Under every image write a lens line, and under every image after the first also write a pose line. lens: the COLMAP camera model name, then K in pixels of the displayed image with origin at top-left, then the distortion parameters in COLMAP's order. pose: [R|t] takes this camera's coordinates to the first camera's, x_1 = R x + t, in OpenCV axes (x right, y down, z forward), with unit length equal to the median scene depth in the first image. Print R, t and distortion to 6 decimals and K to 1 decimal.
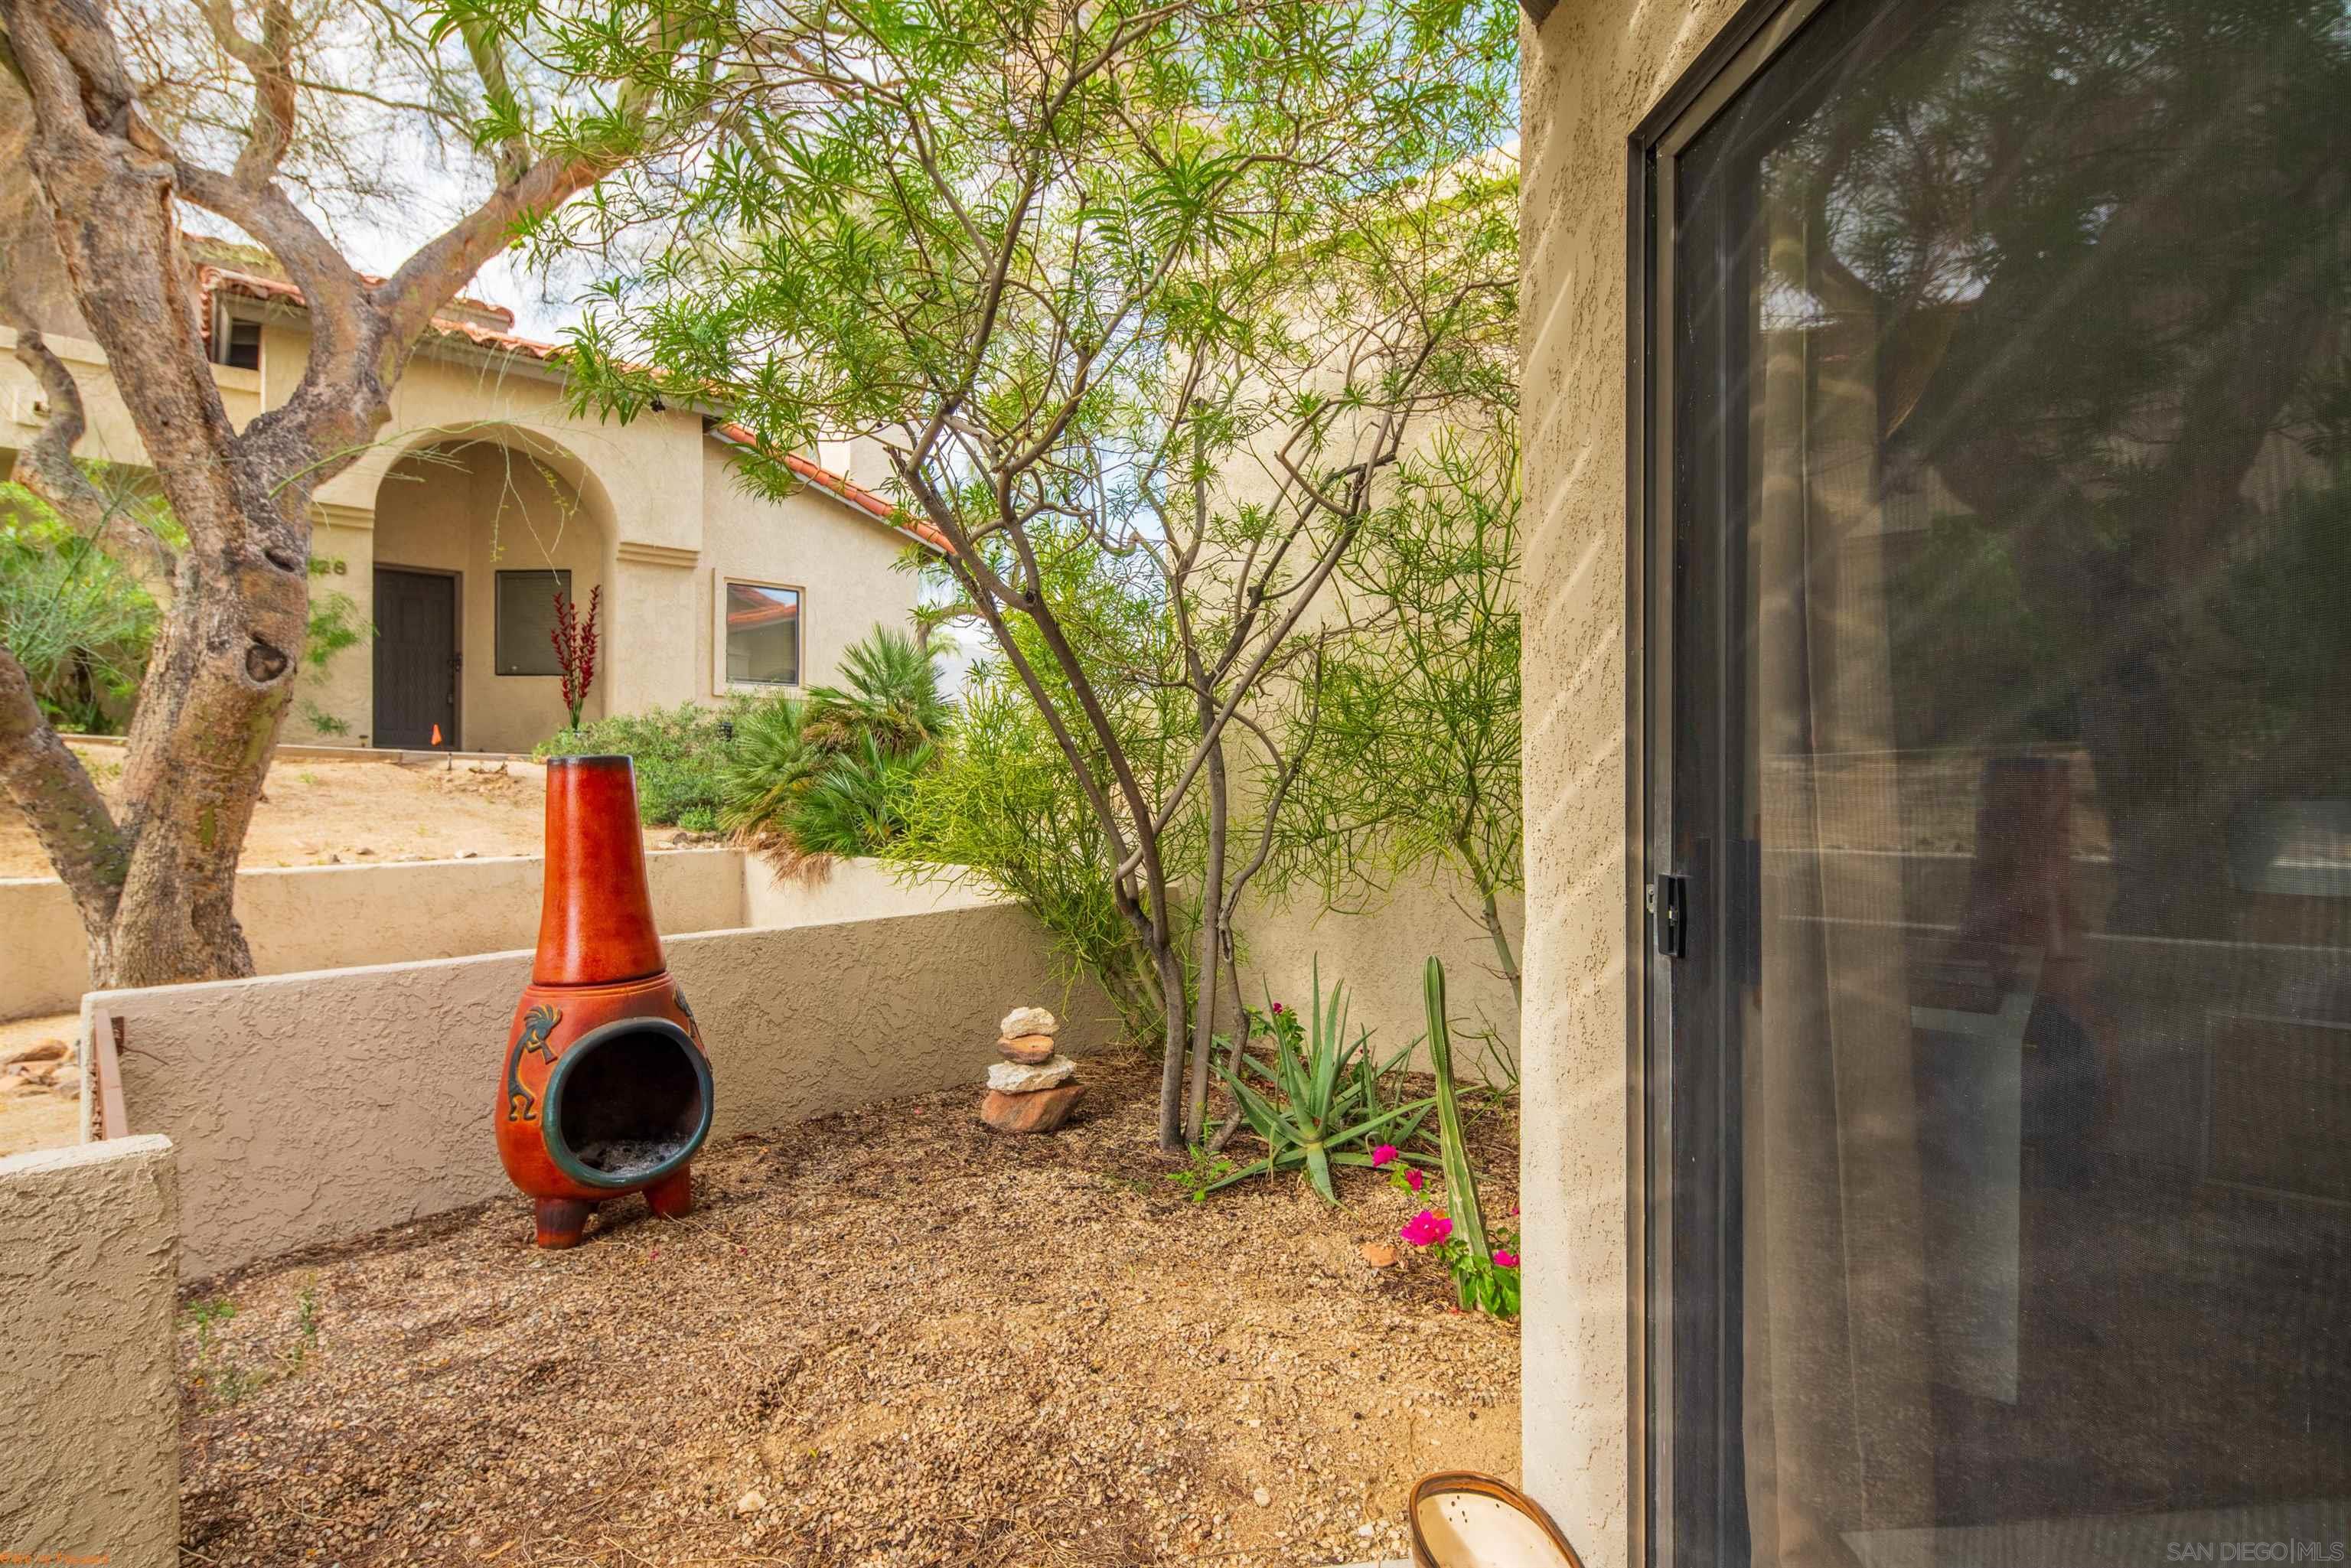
lens RADIAL K [[1138.0, 0, 1175.5], [0, 1138.0, 784.0], [0, 0, 1]] dist [0.014071, -0.011394]
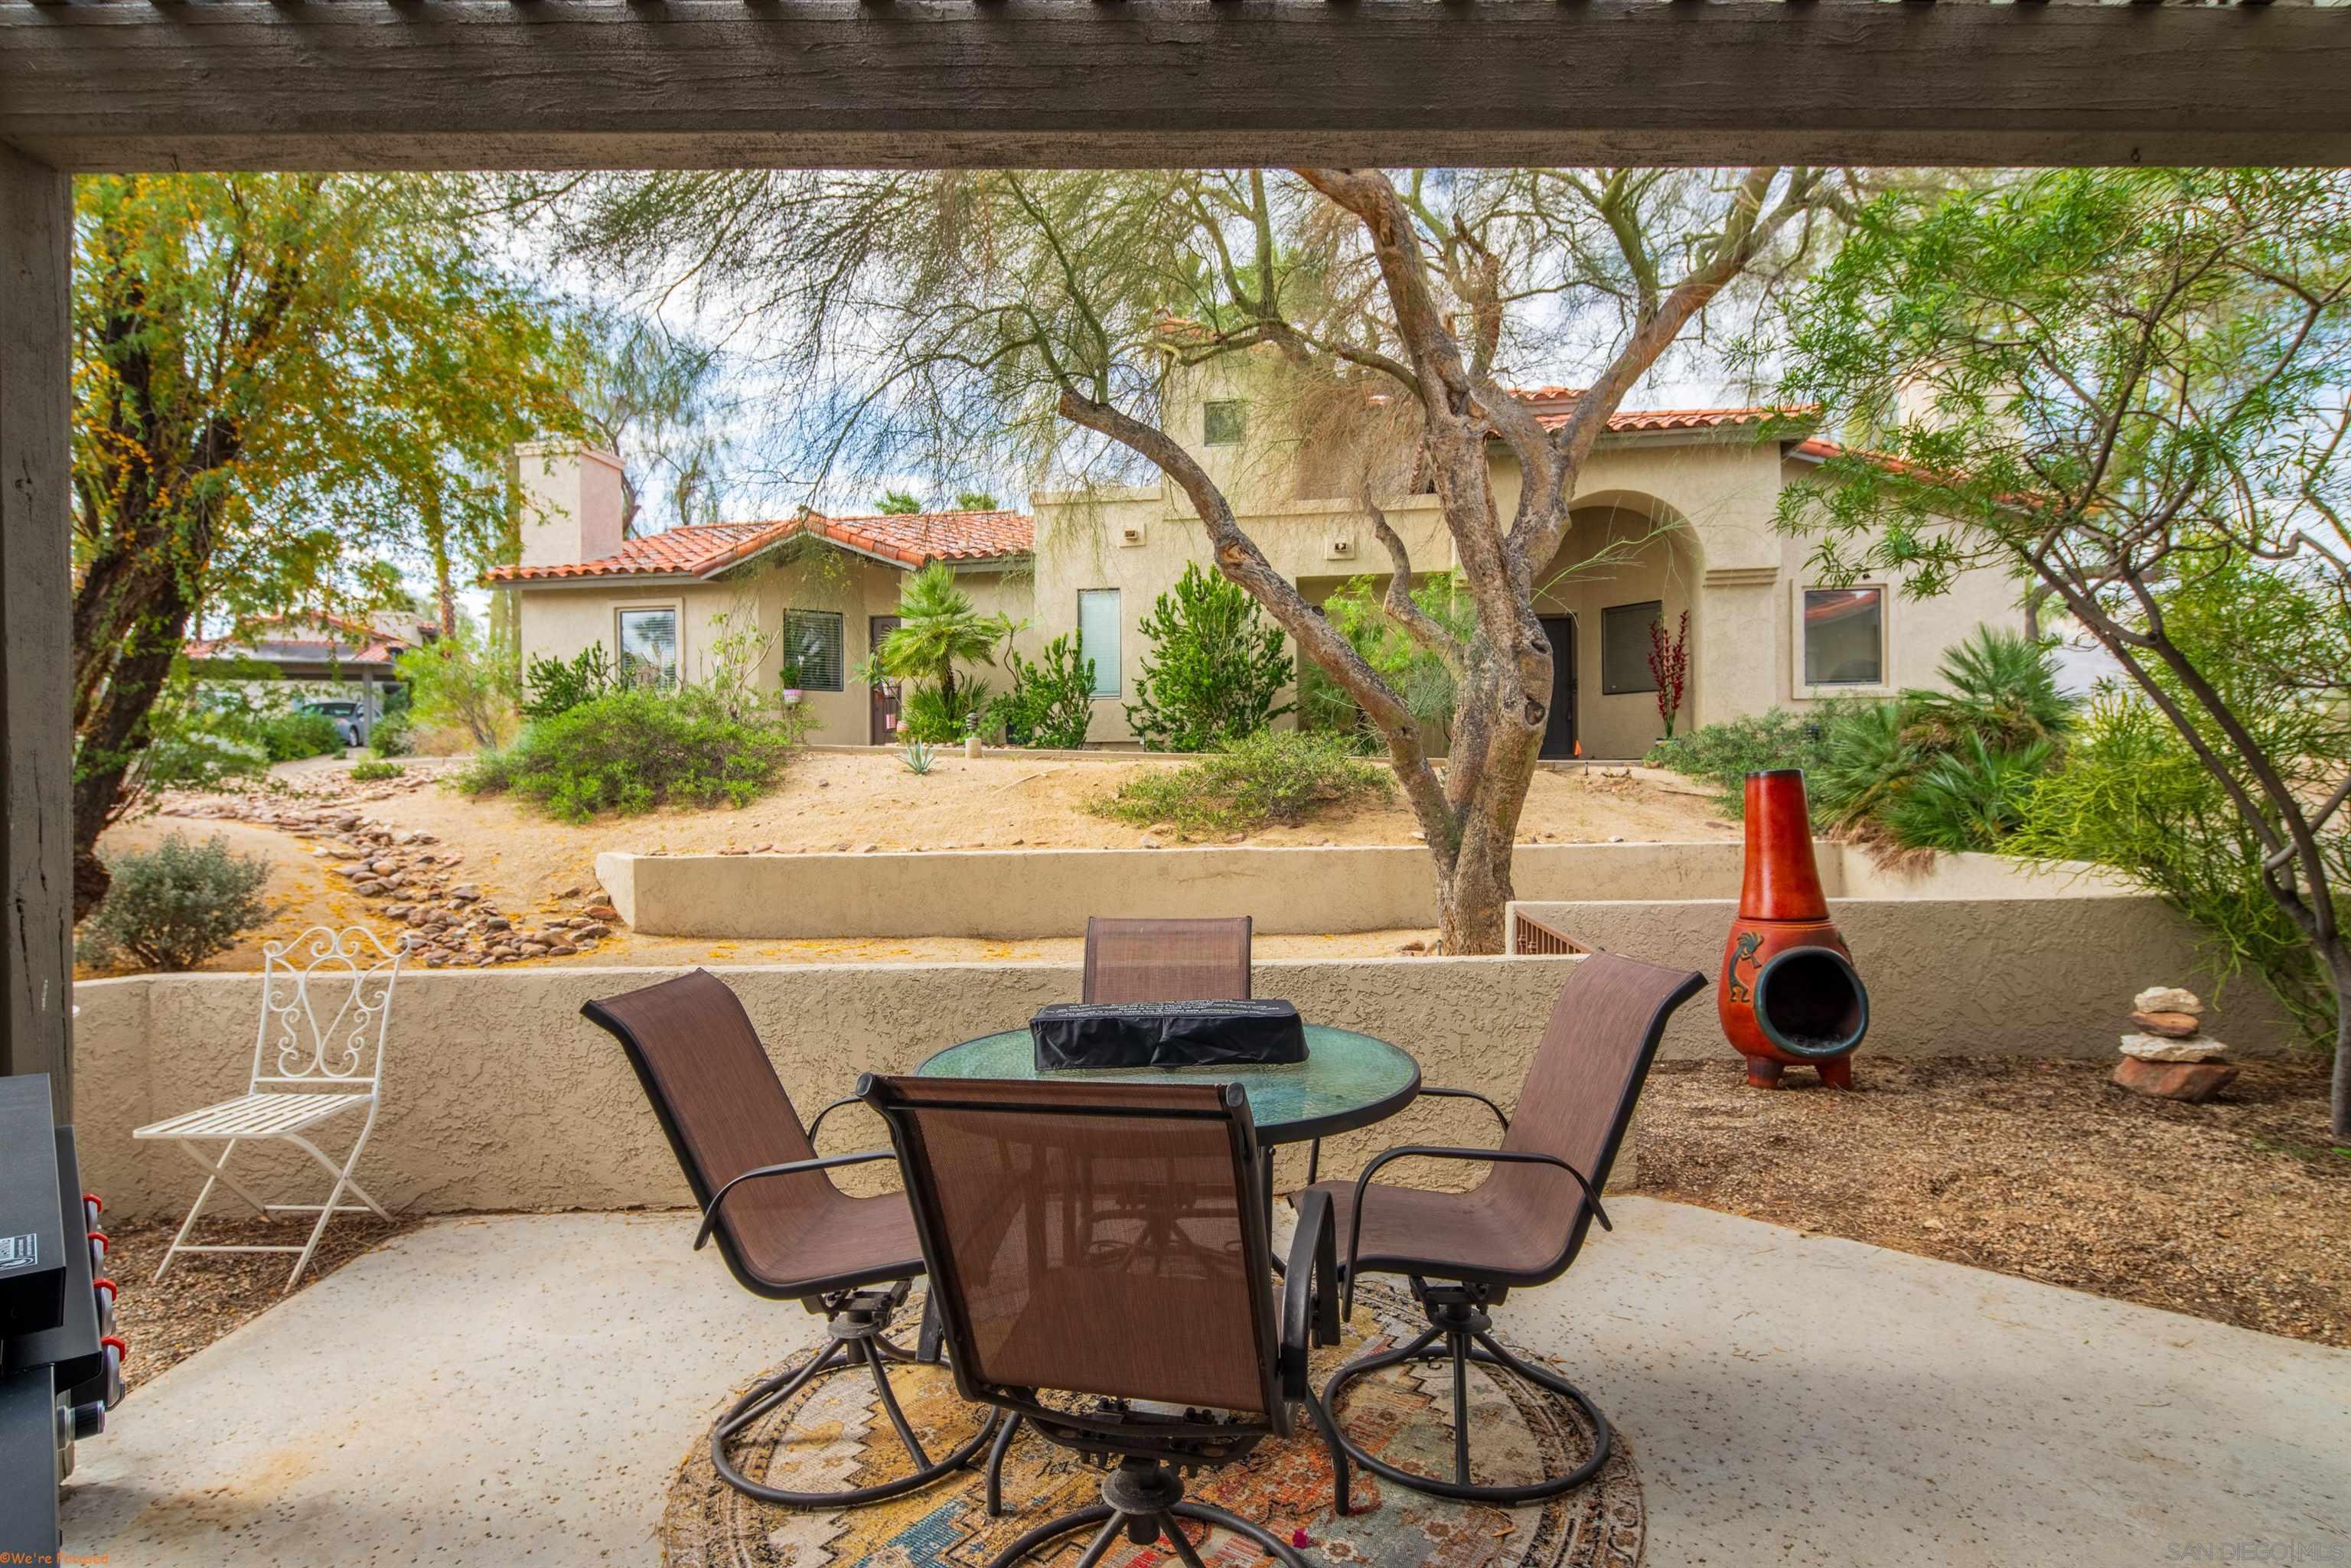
lens RADIAL K [[1138.0, 0, 1175.5], [0, 1138.0, 784.0], [0, 0, 1]] dist [0.014071, -0.011394]
pose [[0.652189, -0.011780, -0.757965, 0.071119], [0.013806, 0.999898, -0.003661, -0.007252], [0.757930, -0.008077, 0.652286, -0.370111]]
